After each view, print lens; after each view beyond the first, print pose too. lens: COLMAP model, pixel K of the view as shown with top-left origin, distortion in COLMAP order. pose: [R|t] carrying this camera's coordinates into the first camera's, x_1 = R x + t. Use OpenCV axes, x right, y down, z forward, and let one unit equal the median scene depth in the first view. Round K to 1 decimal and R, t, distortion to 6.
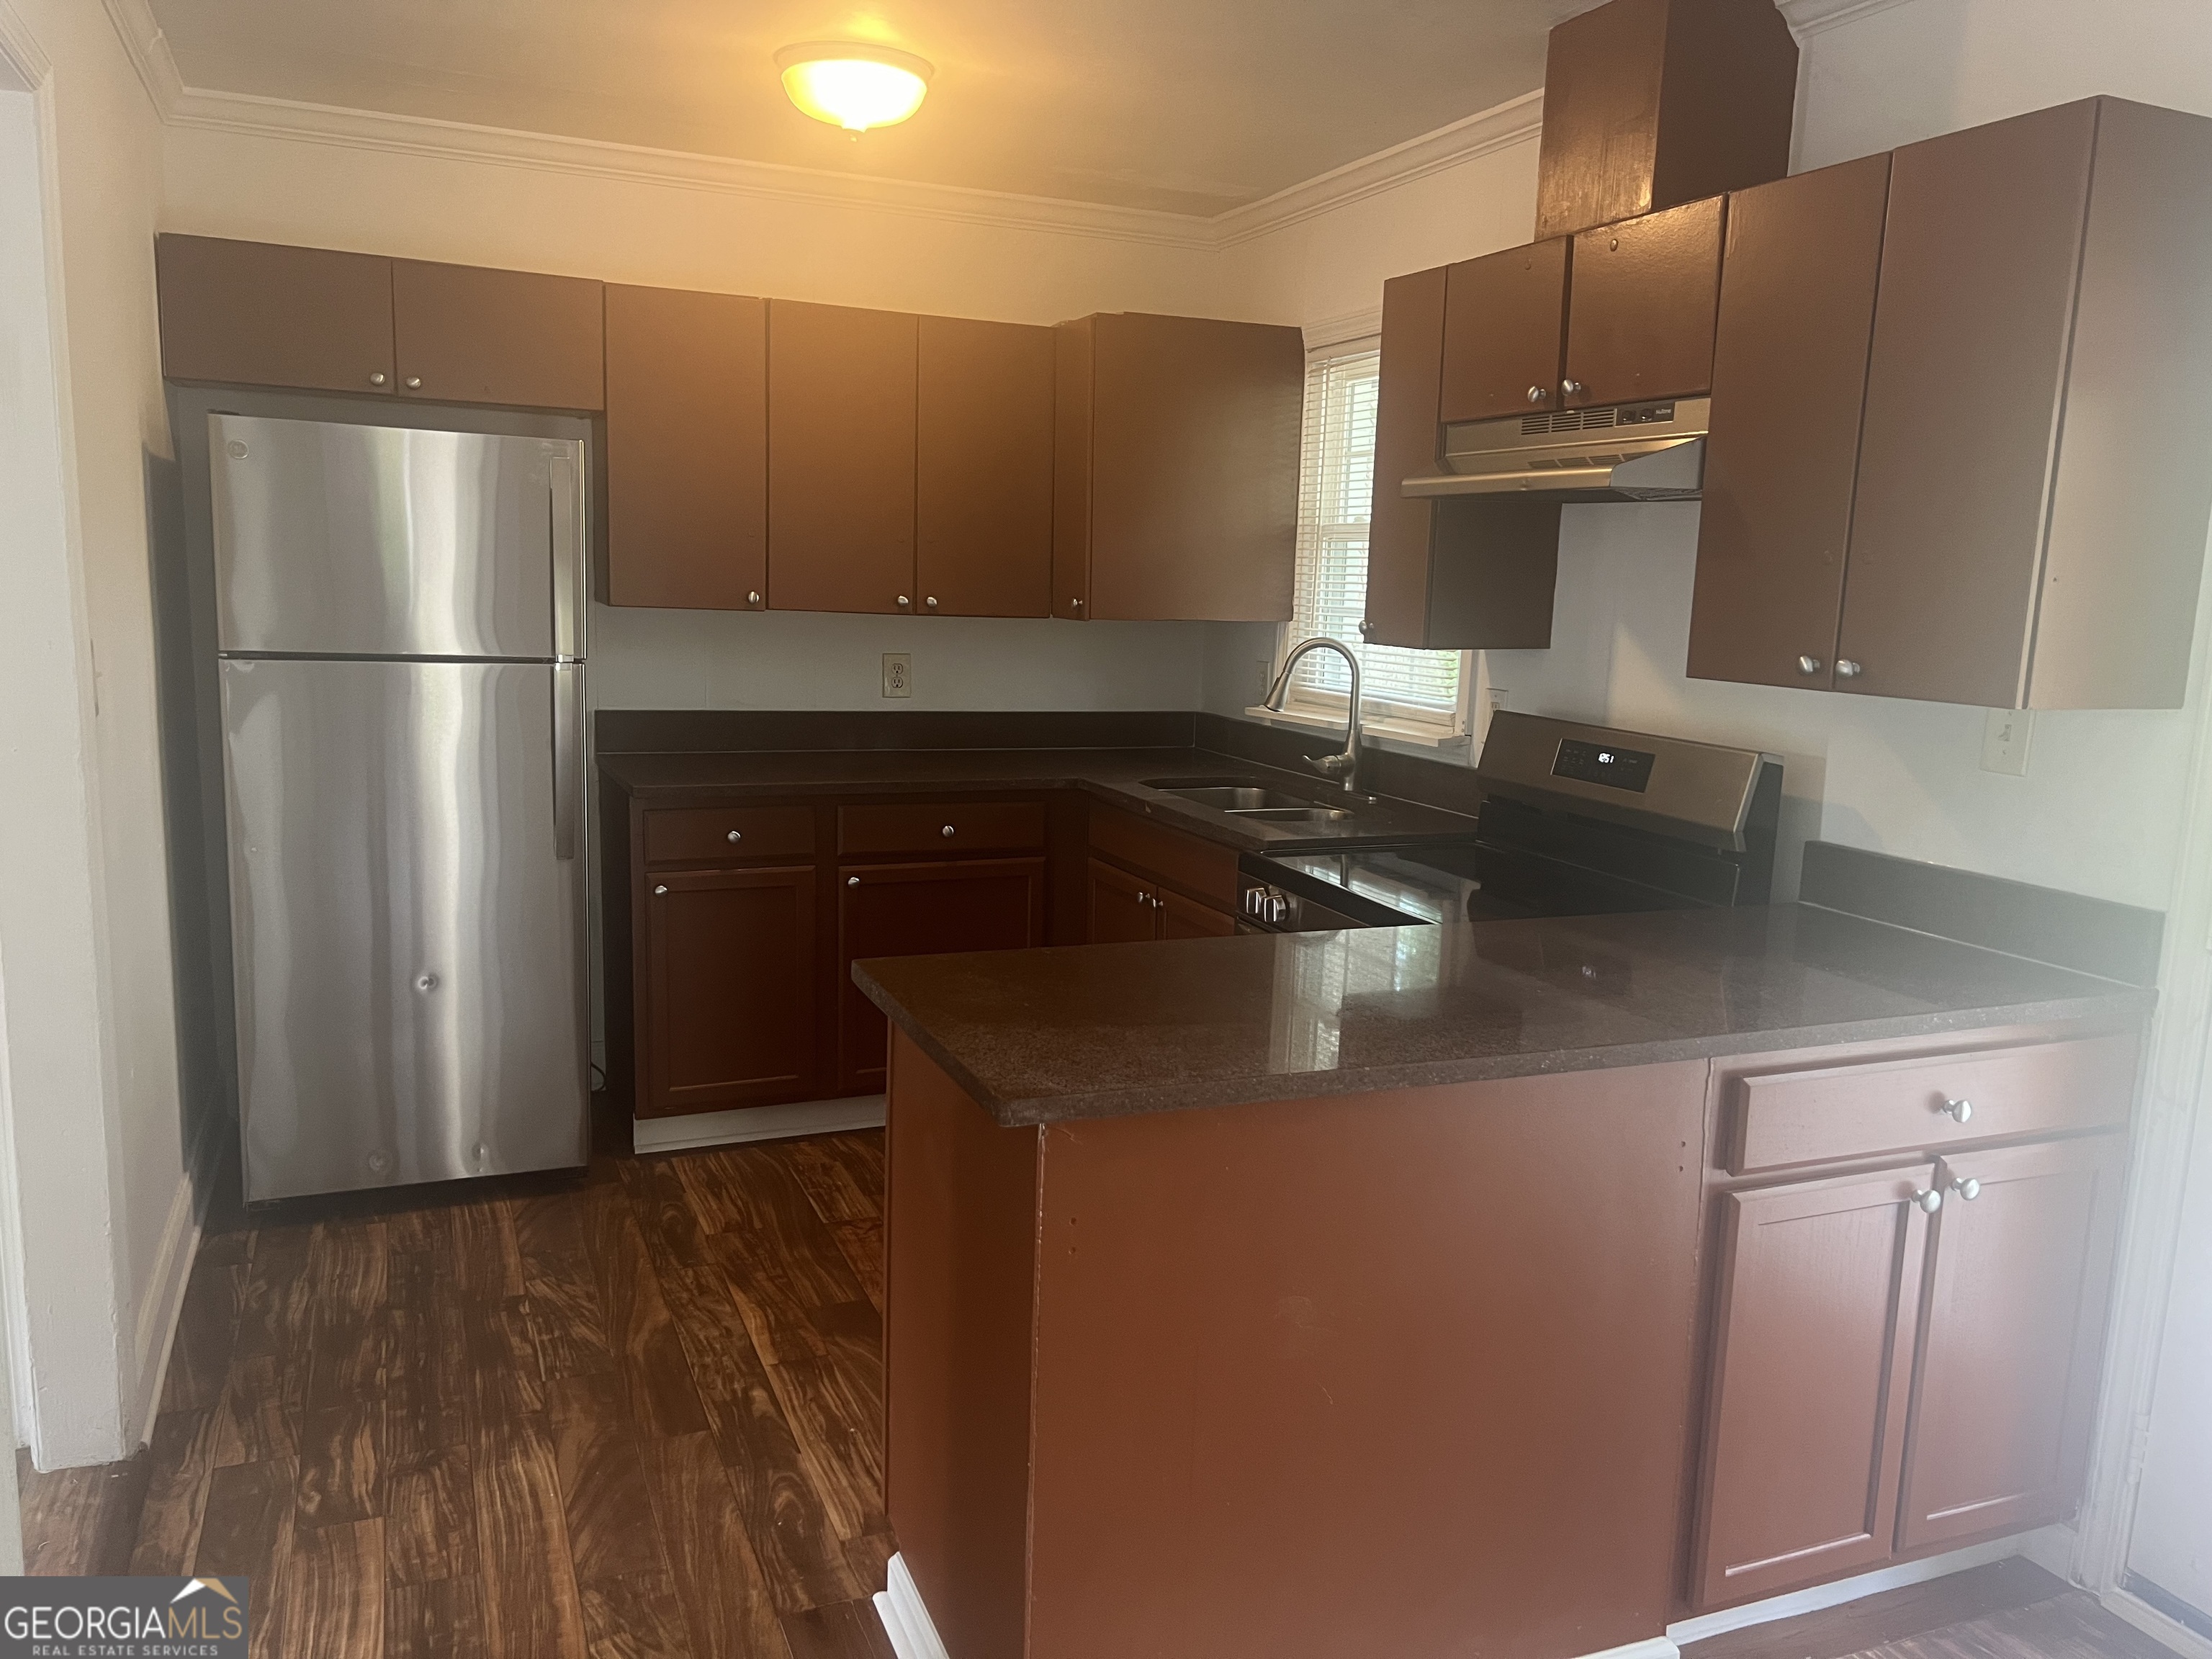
lens RADIAL K [[1626.6, 0, 1119.8], [0, 1626.6, 802.9], [0, 0, 1]] dist [0.055057, -0.041420]
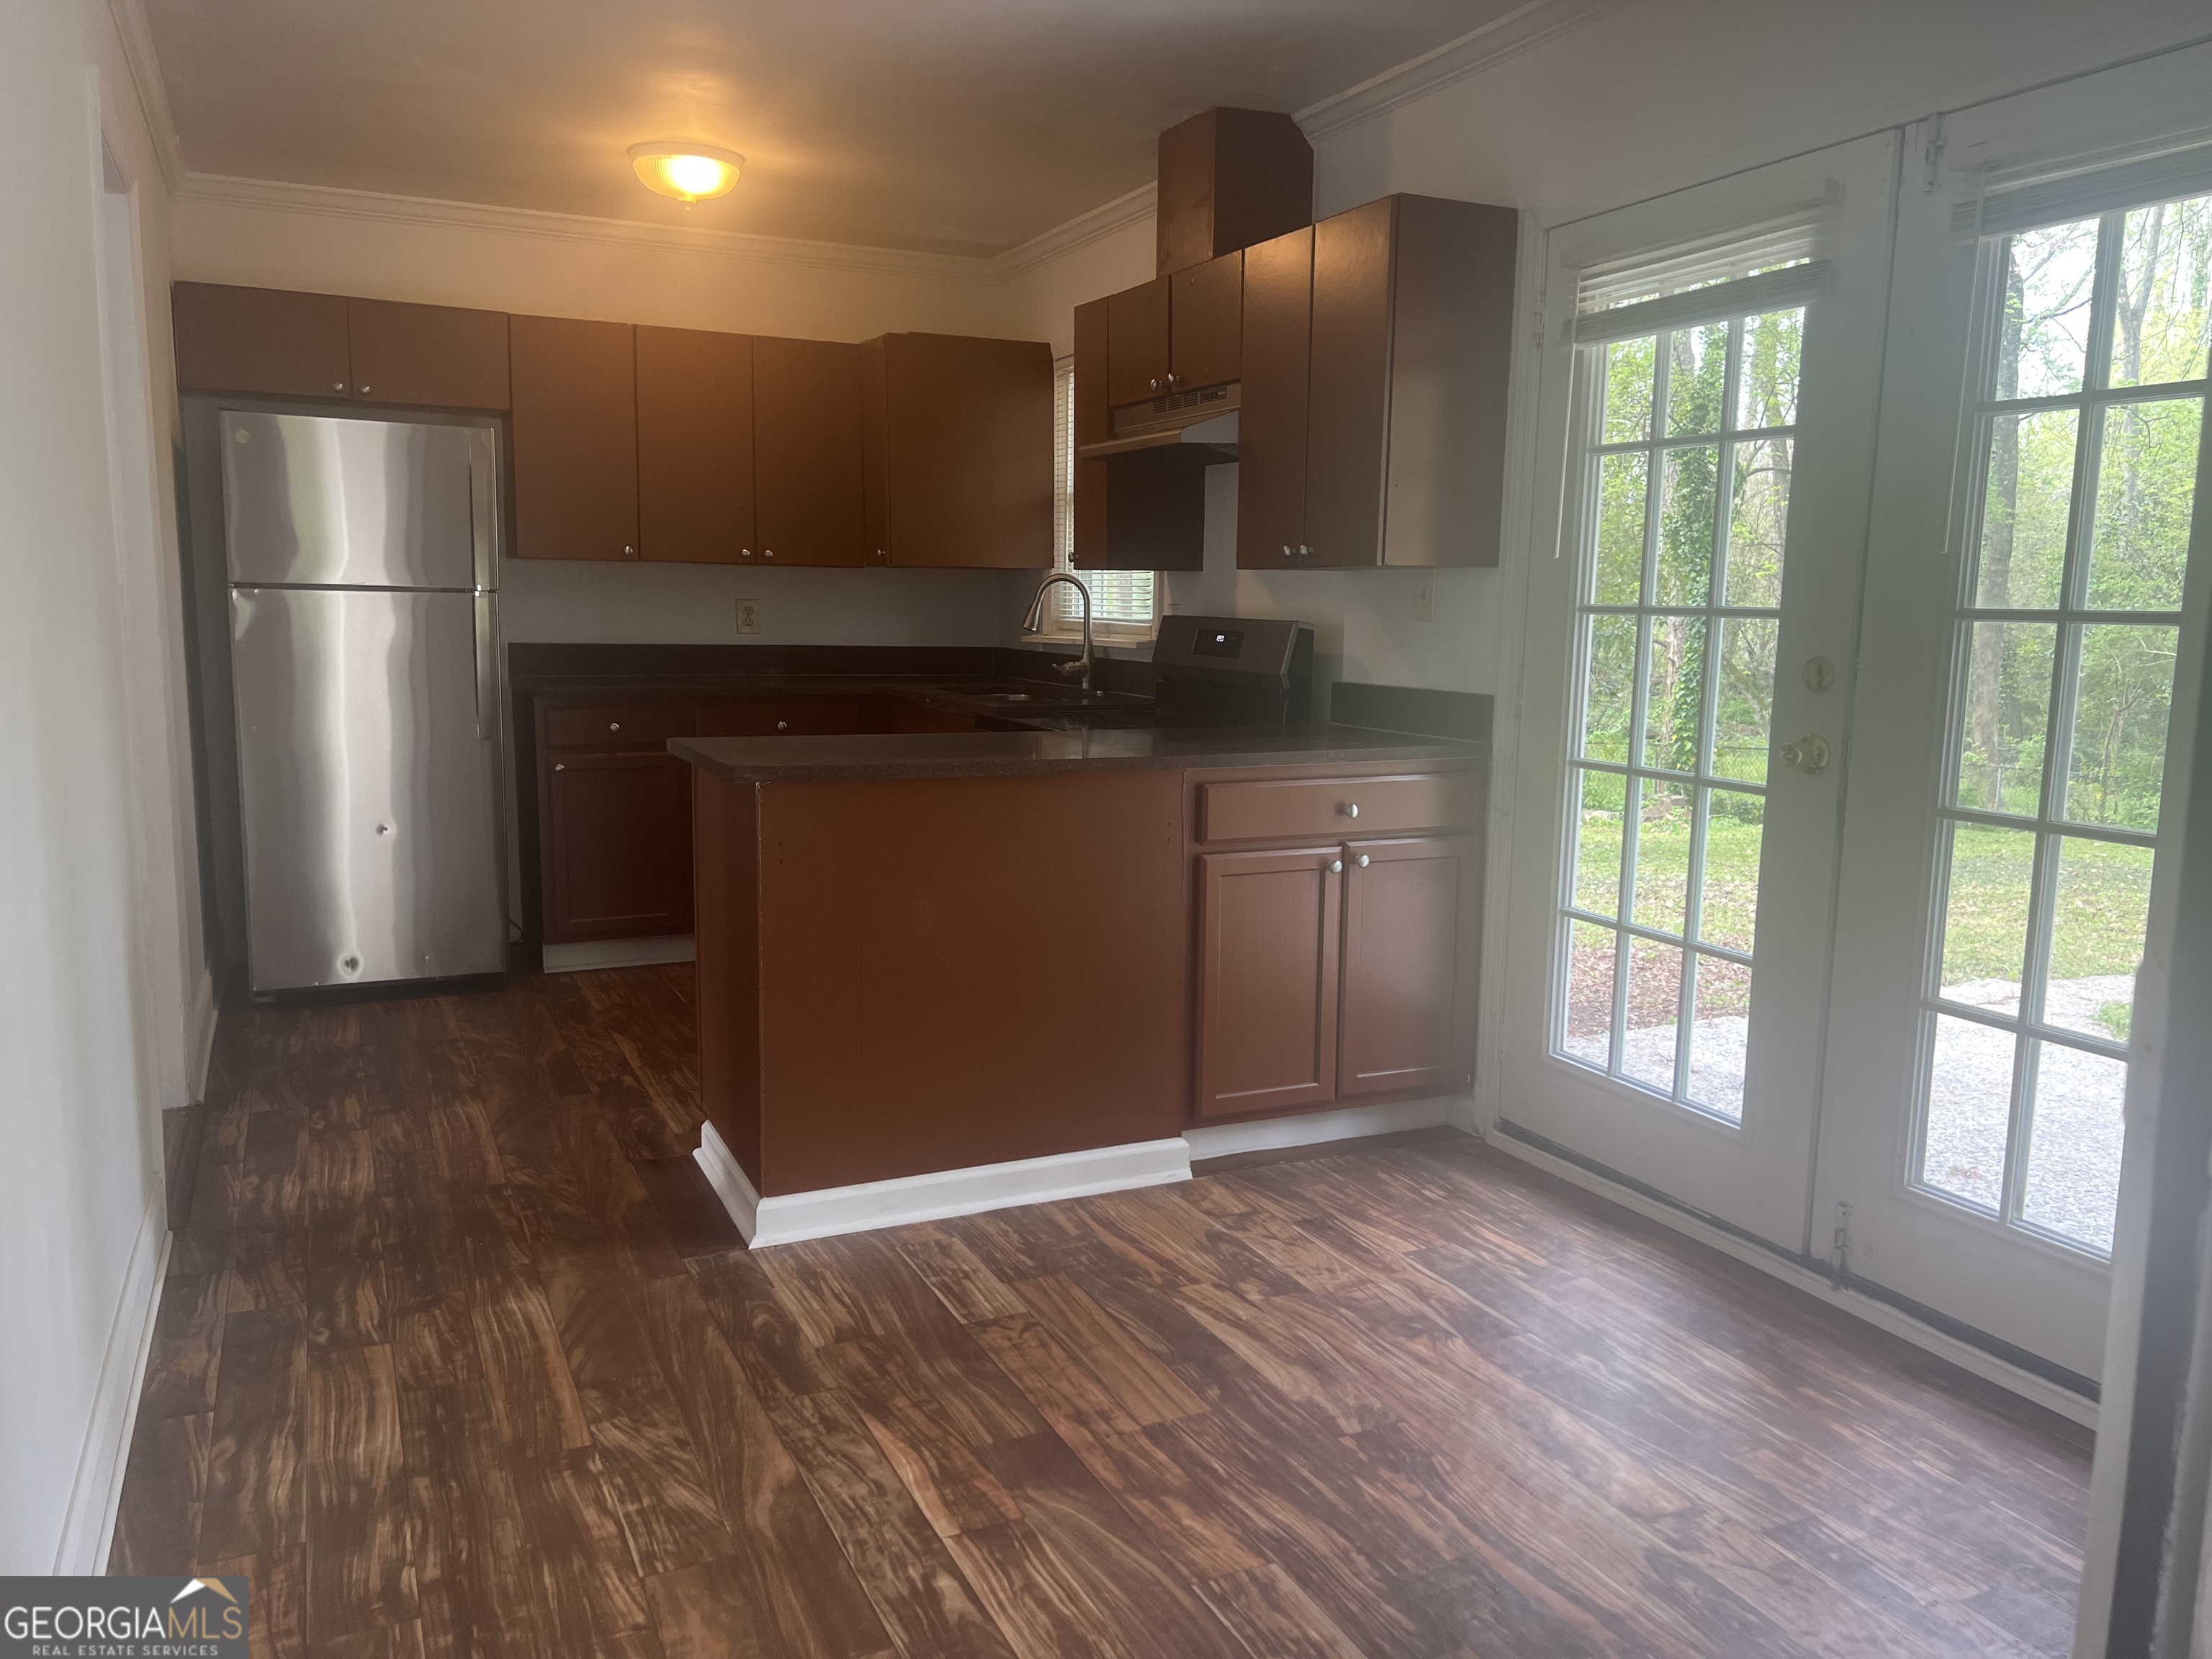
lens RADIAL K [[1628.3, 0, 1119.0], [0, 1628.3, 801.3], [0, 0, 1]] dist [0.079706, -0.097879]
pose [[0.999117, -0.021668, 0.036004, 0.137445], [0.022297, 0.999604, -0.017184, 0.124851], [-0.035618, 0.017972, 0.999204, -0.385340]]
